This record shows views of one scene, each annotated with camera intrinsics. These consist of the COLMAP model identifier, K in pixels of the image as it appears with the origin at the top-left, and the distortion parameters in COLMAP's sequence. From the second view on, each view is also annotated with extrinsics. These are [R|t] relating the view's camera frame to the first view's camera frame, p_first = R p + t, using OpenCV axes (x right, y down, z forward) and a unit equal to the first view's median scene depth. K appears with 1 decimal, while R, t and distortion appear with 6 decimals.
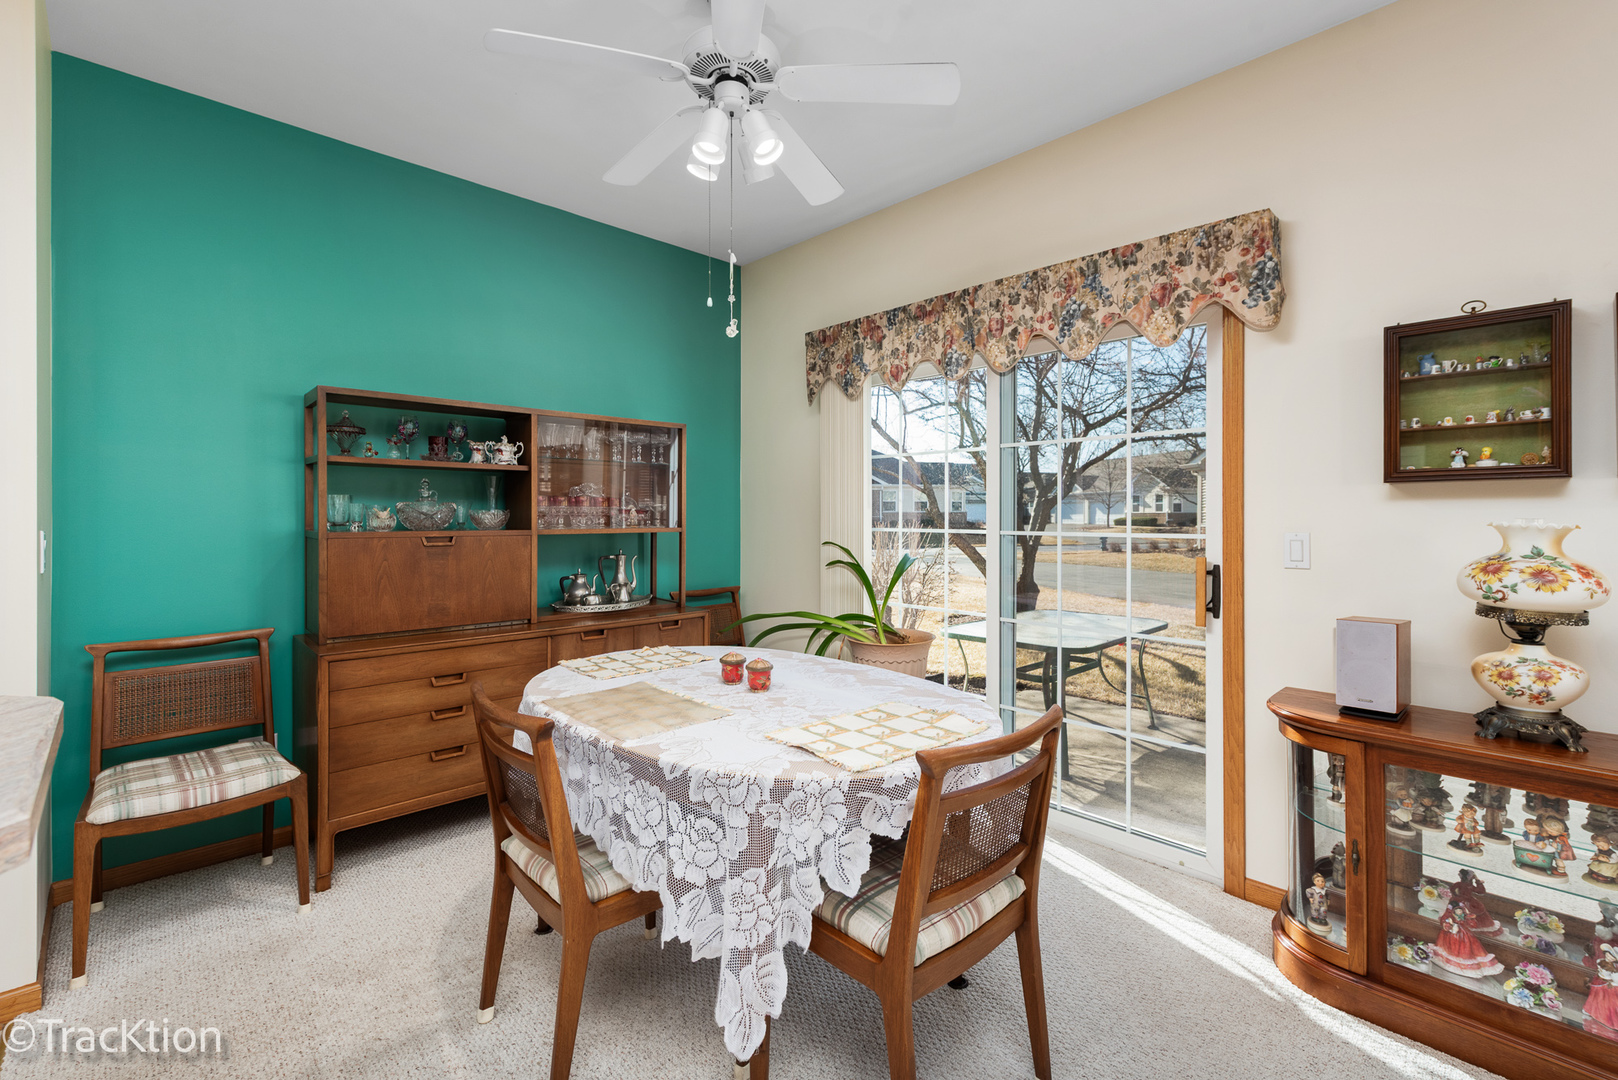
lens RADIAL K [[716.7, 0, 802.1], [0, 716.7, 554.8], [0, 0, 1]] dist [0.000524, 0.000033]
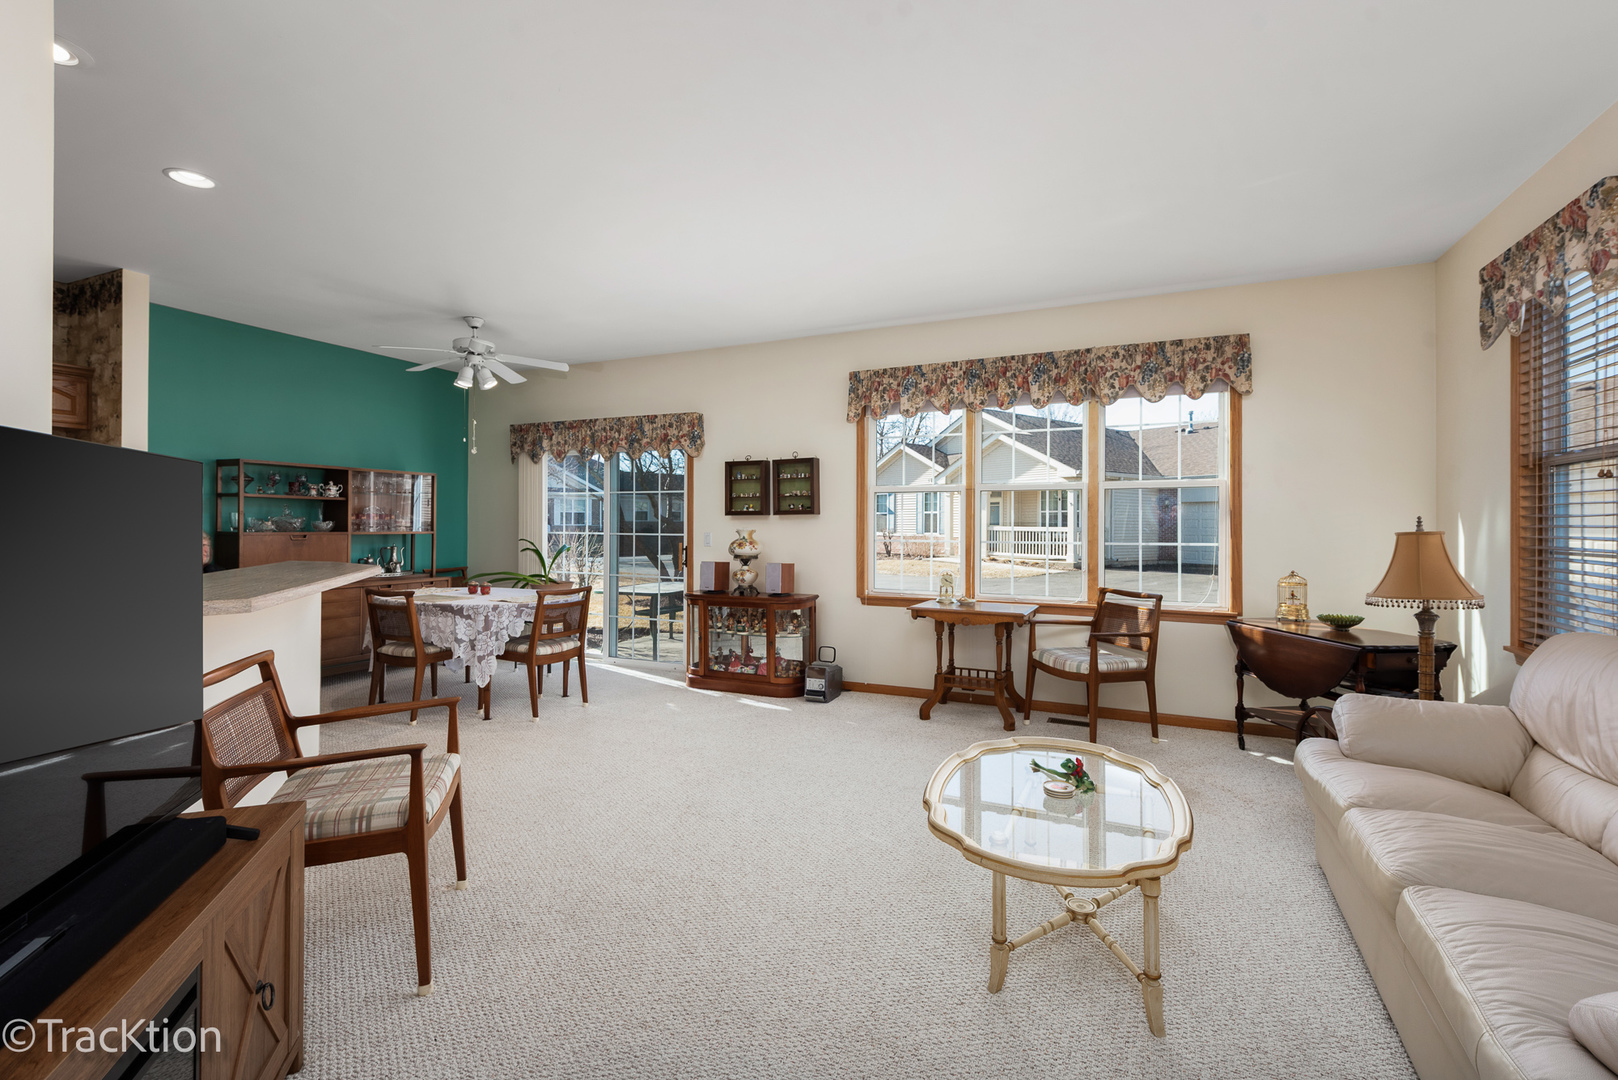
lens RADIAL K [[716.7, 0, 829.0], [0, 716.7, 527.0], [0, 0, 1]] dist [0.000524, 0.000033]
pose [[0.917504, 0.003809, 0.397709, 0.035589], [0.015658, 0.998833, -0.045688, 0.067442], [-0.397419, 0.048146, 0.916373, -1.418262]]
